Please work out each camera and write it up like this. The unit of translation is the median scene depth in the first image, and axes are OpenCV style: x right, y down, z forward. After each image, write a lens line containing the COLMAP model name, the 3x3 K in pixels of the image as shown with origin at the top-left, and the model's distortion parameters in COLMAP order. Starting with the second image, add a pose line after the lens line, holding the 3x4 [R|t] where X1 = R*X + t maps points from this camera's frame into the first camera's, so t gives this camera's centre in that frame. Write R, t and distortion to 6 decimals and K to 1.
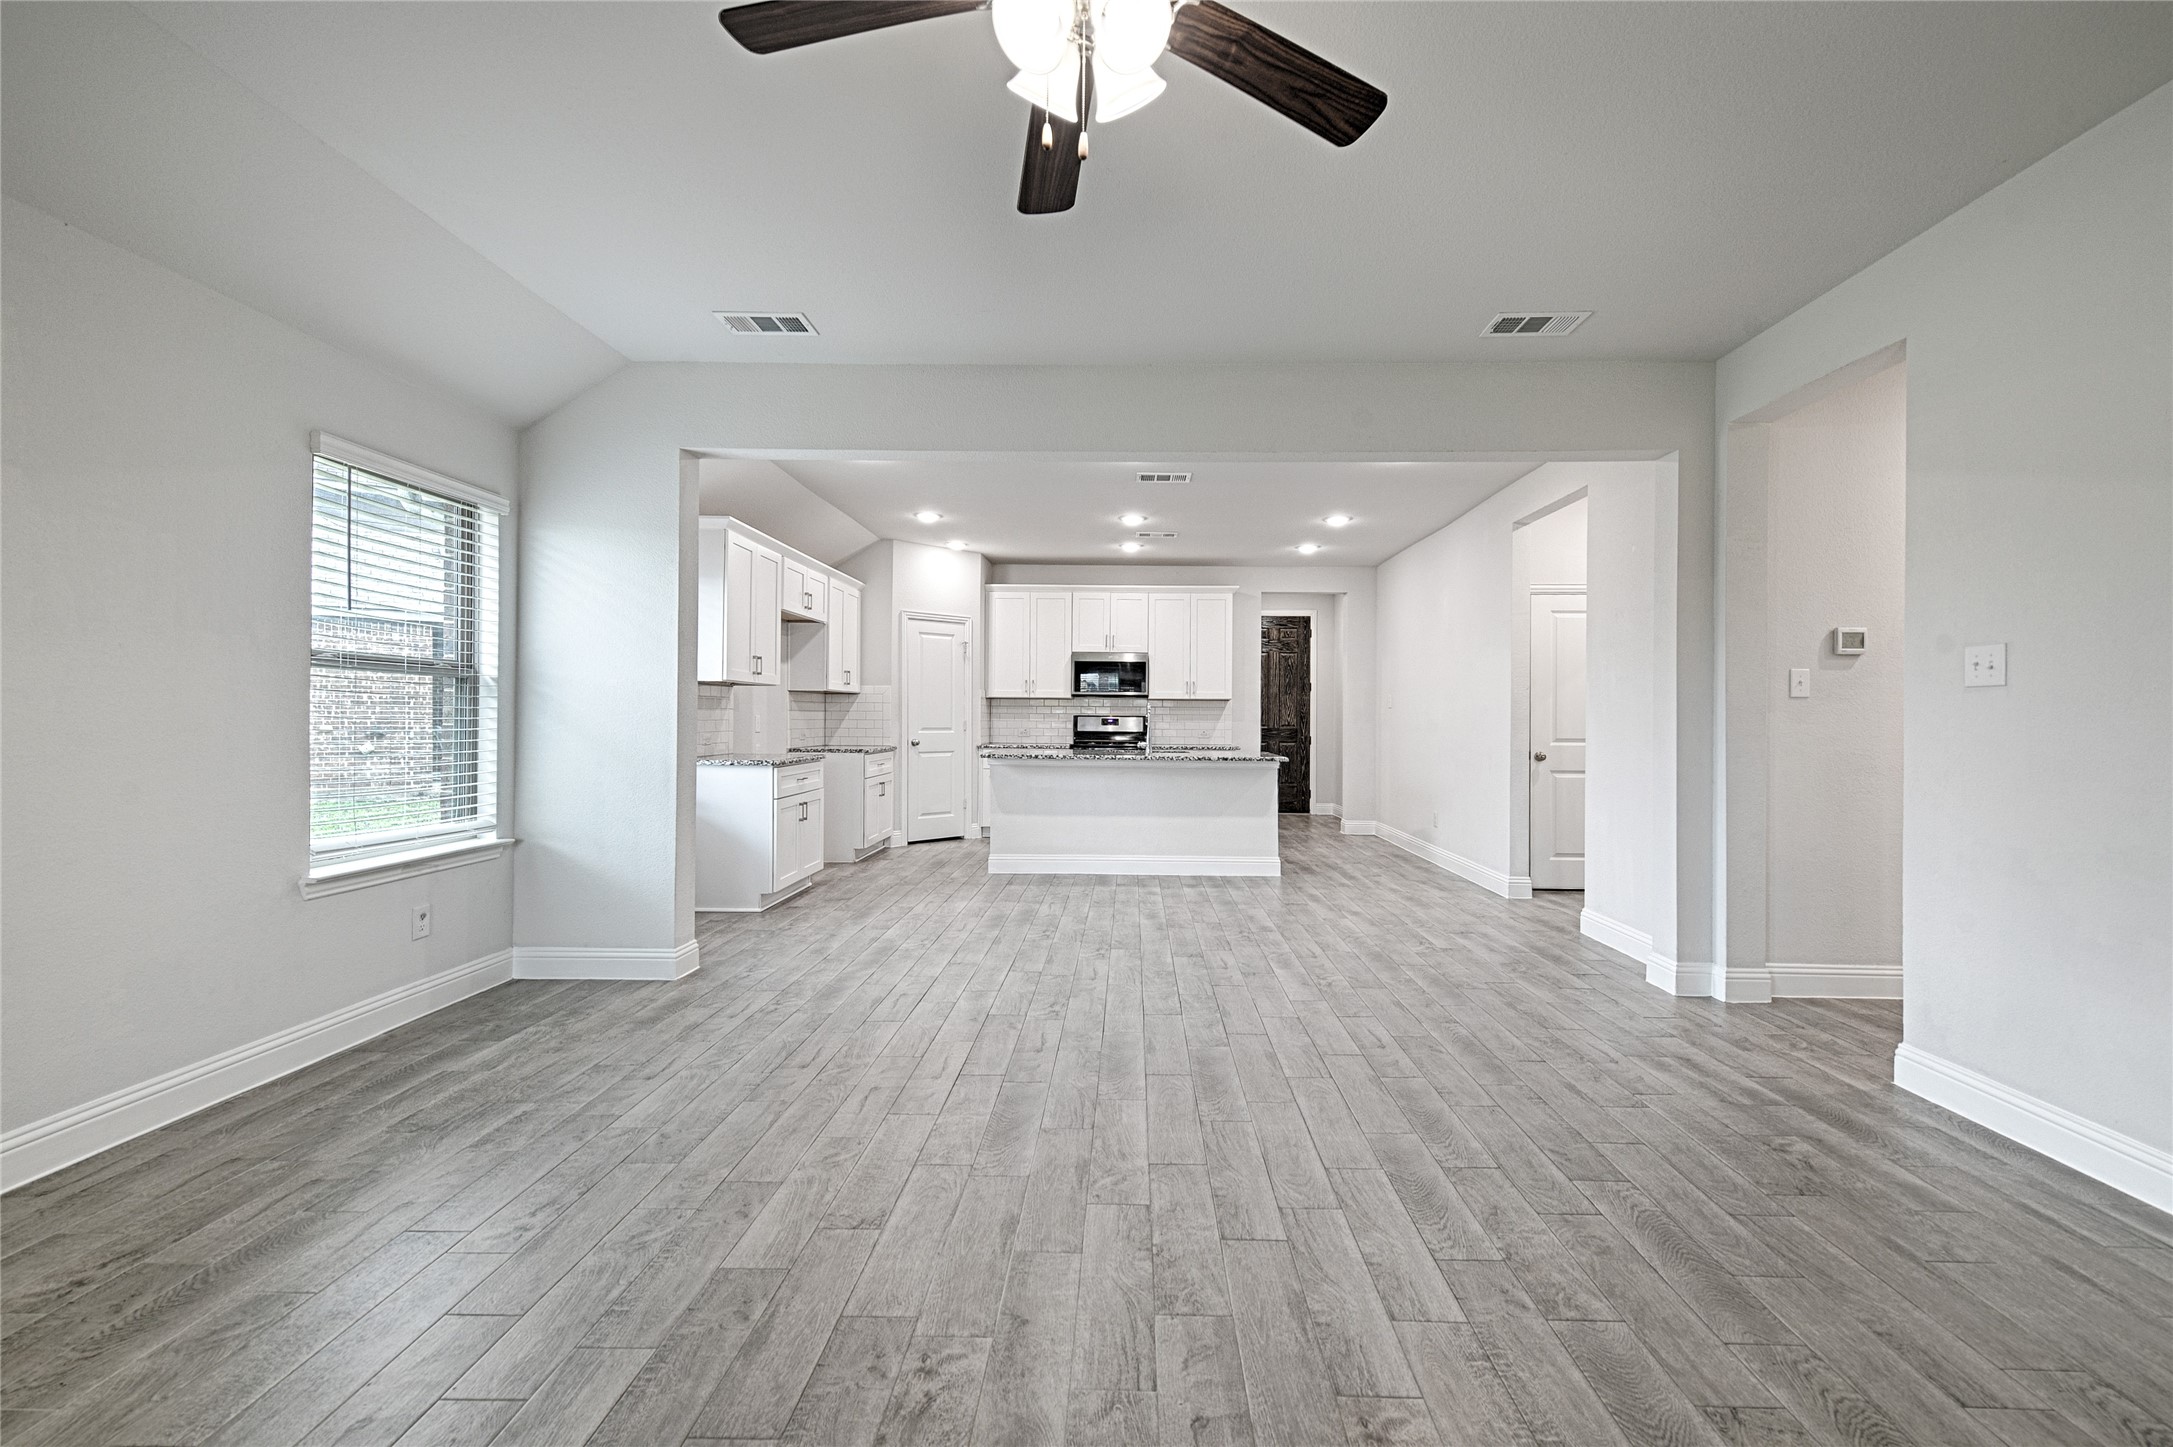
lens RADIAL K [[897.7, 0, 1125.1], [0, 897.7, 720.8], [0, 0, 1]] dist [0.018812, -0.008202]
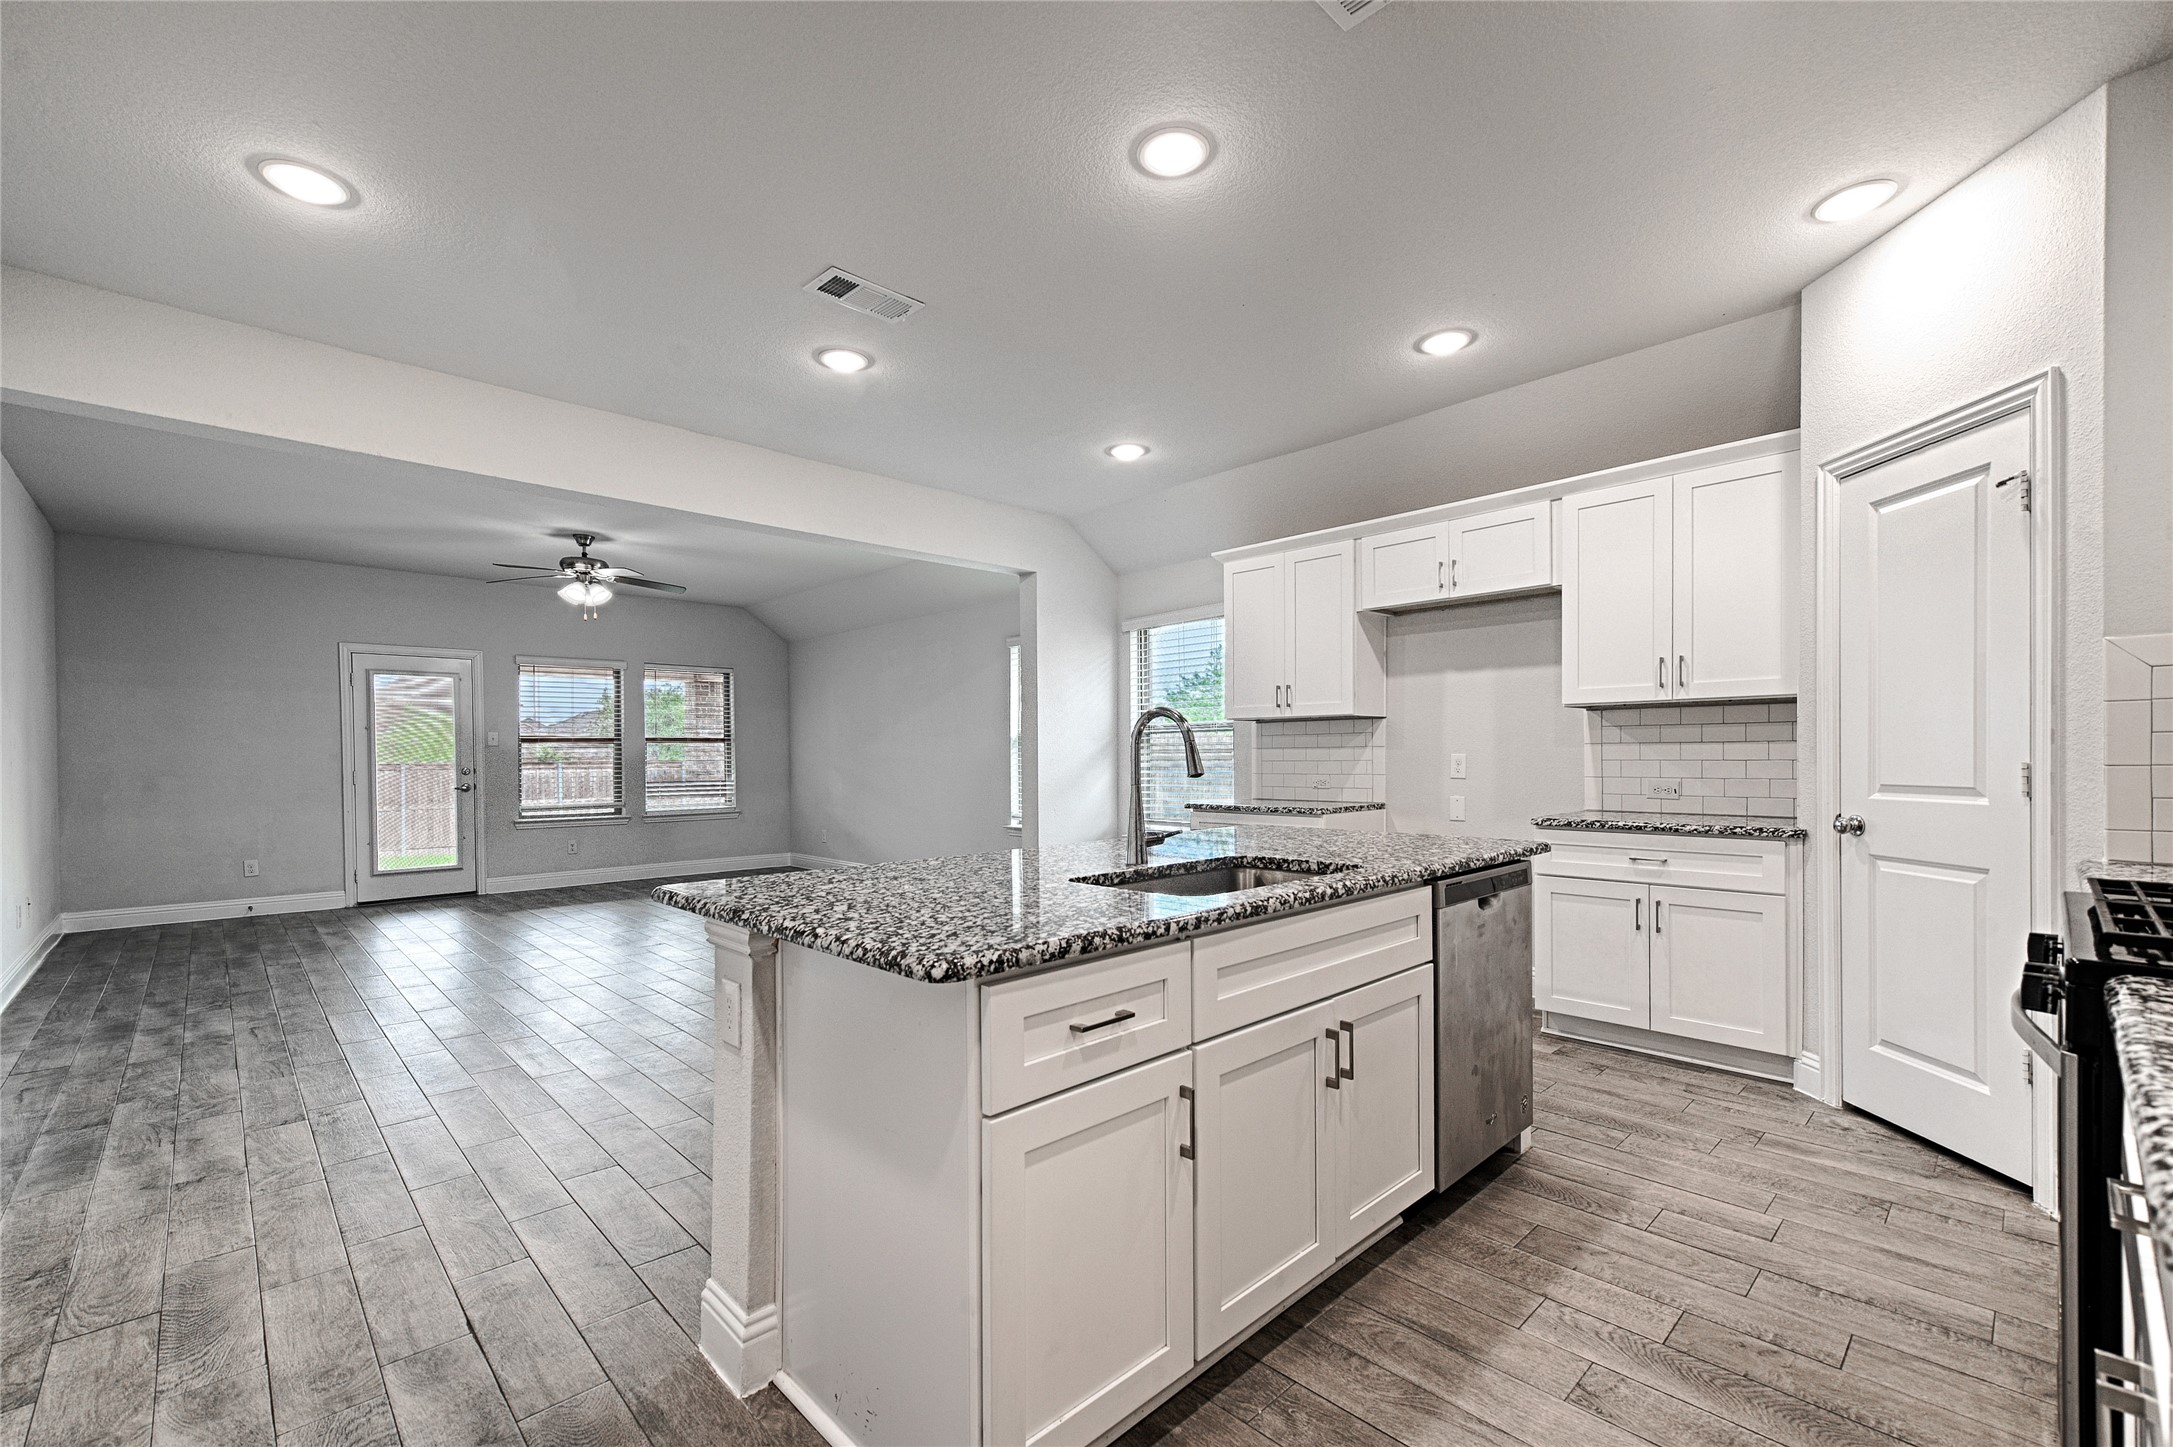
lens RADIAL K [[904.3, 0, 1083.7], [0, 904.3, 765.1], [0, 0, 1]] dist [0.009626, -0.000056]
pose [[-0.716006, 0.002568, -0.698089, 0.477896], [-0.001317, 0.999986, 0.005029, -0.001525], [0.698093, 0.004521, -0.715993, 2.181820]]
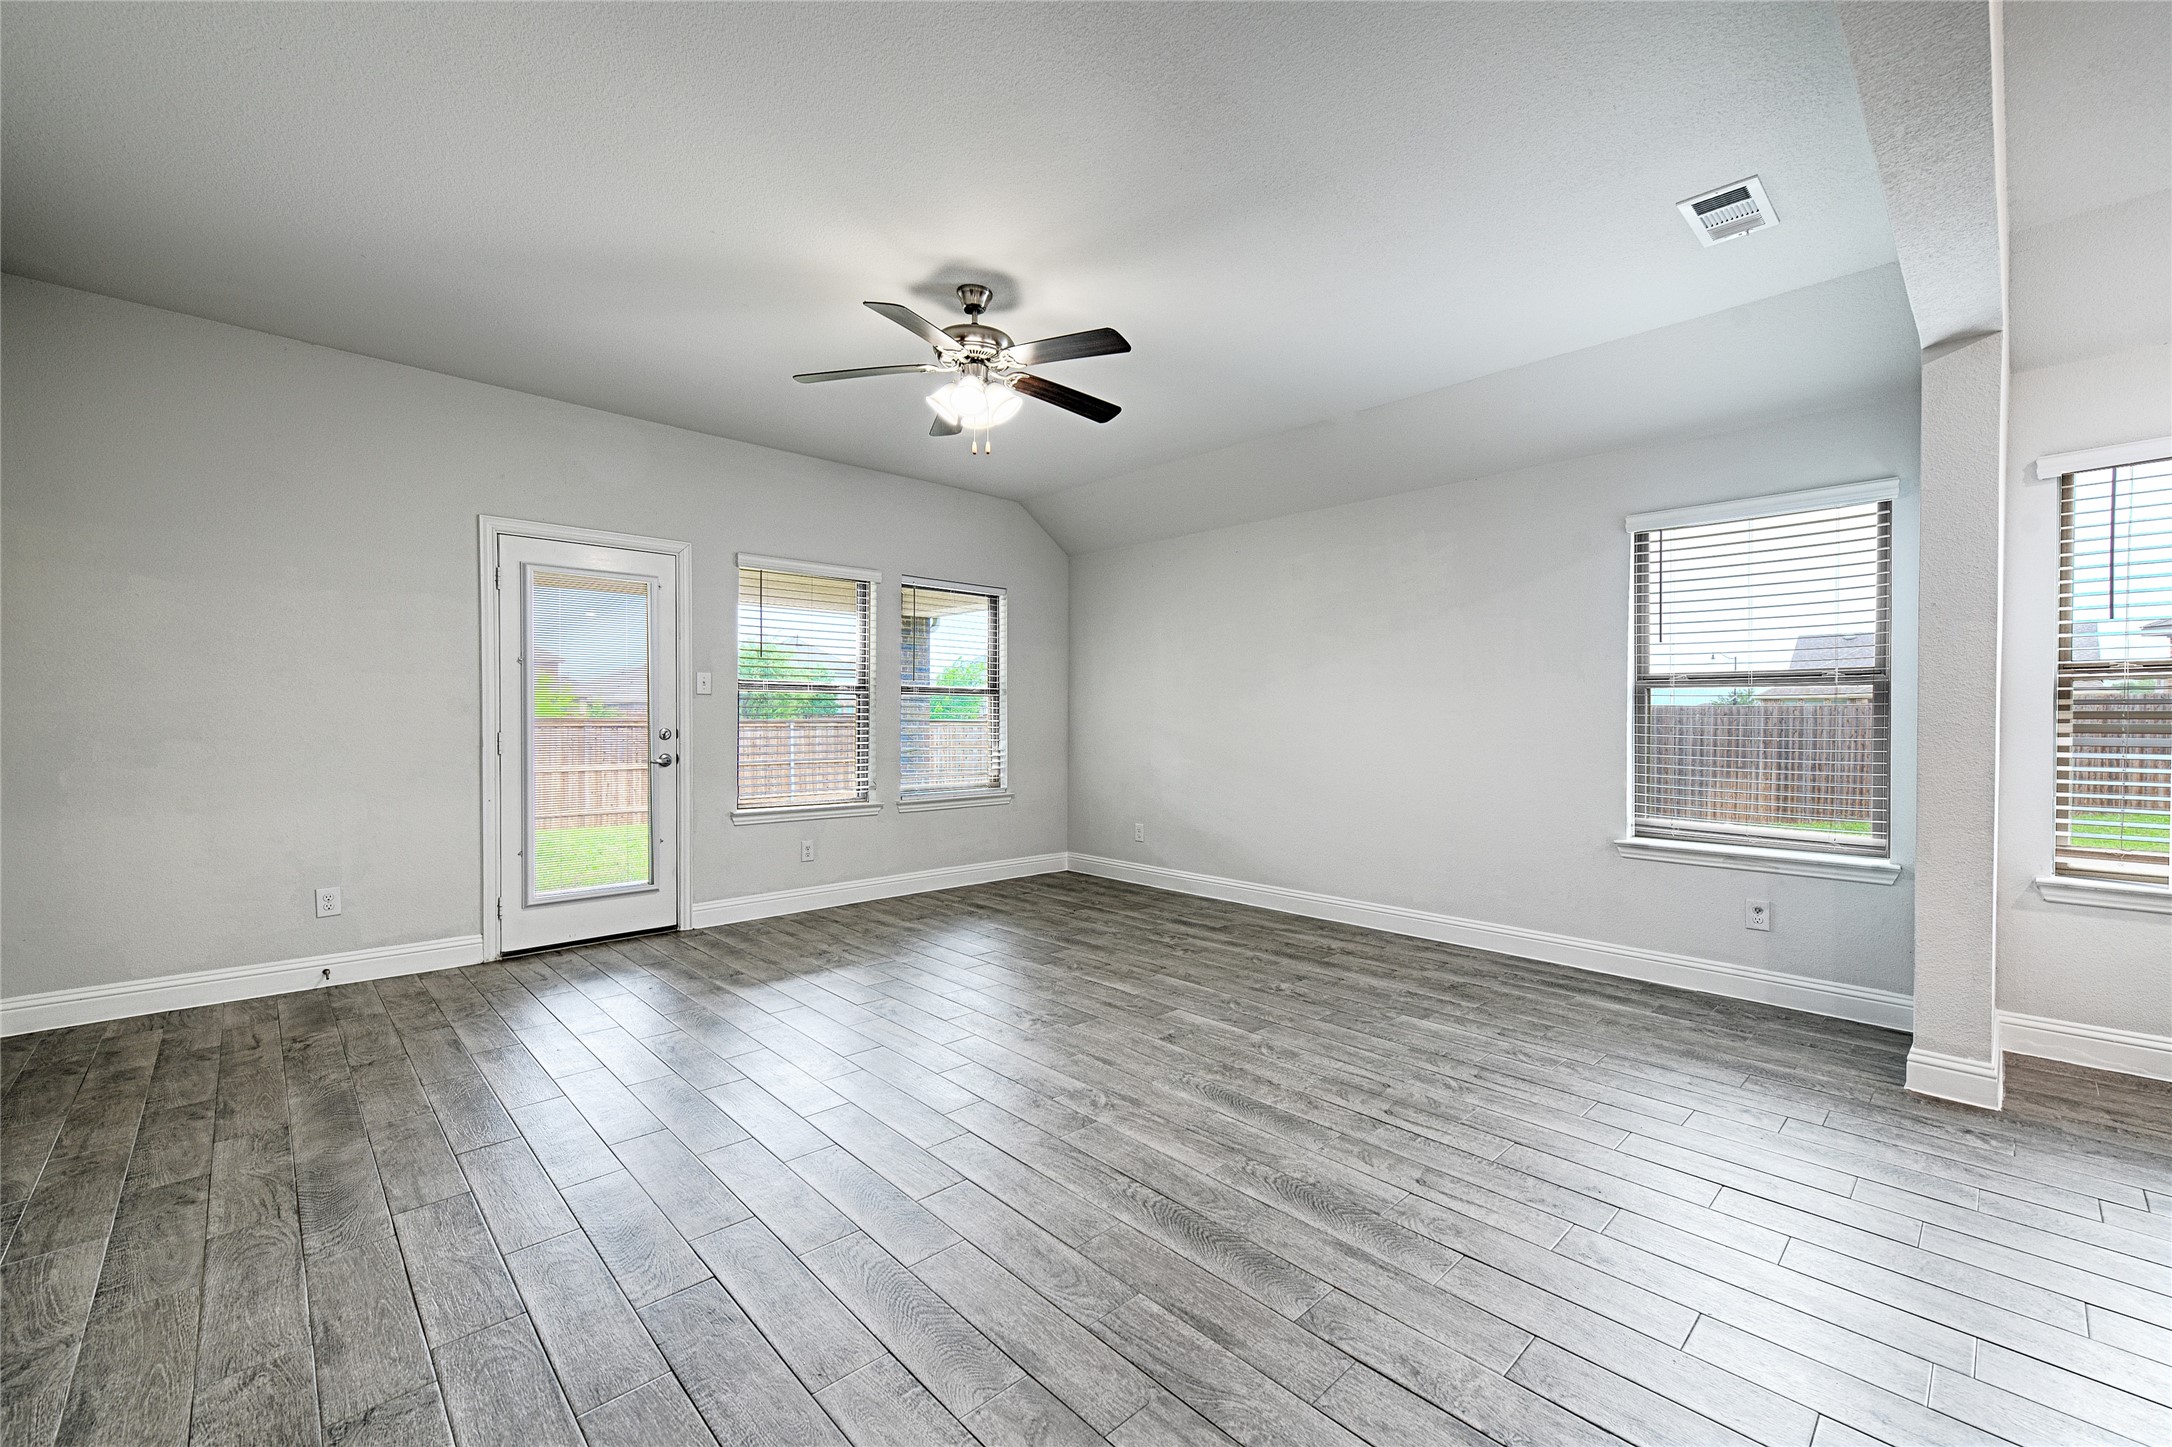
lens RADIAL K [[873.8, 0, 1086.0], [0, 873.8, 723.5], [0, 0, 1]] dist [0.009318, -0.000199]
pose [[-0.719008, -0.008523, -0.694949, 0.476108], [-0.012497, 0.999922, 0.000666, 0.001672], [0.694889, 0.009164, -0.719059, 1.063088]]
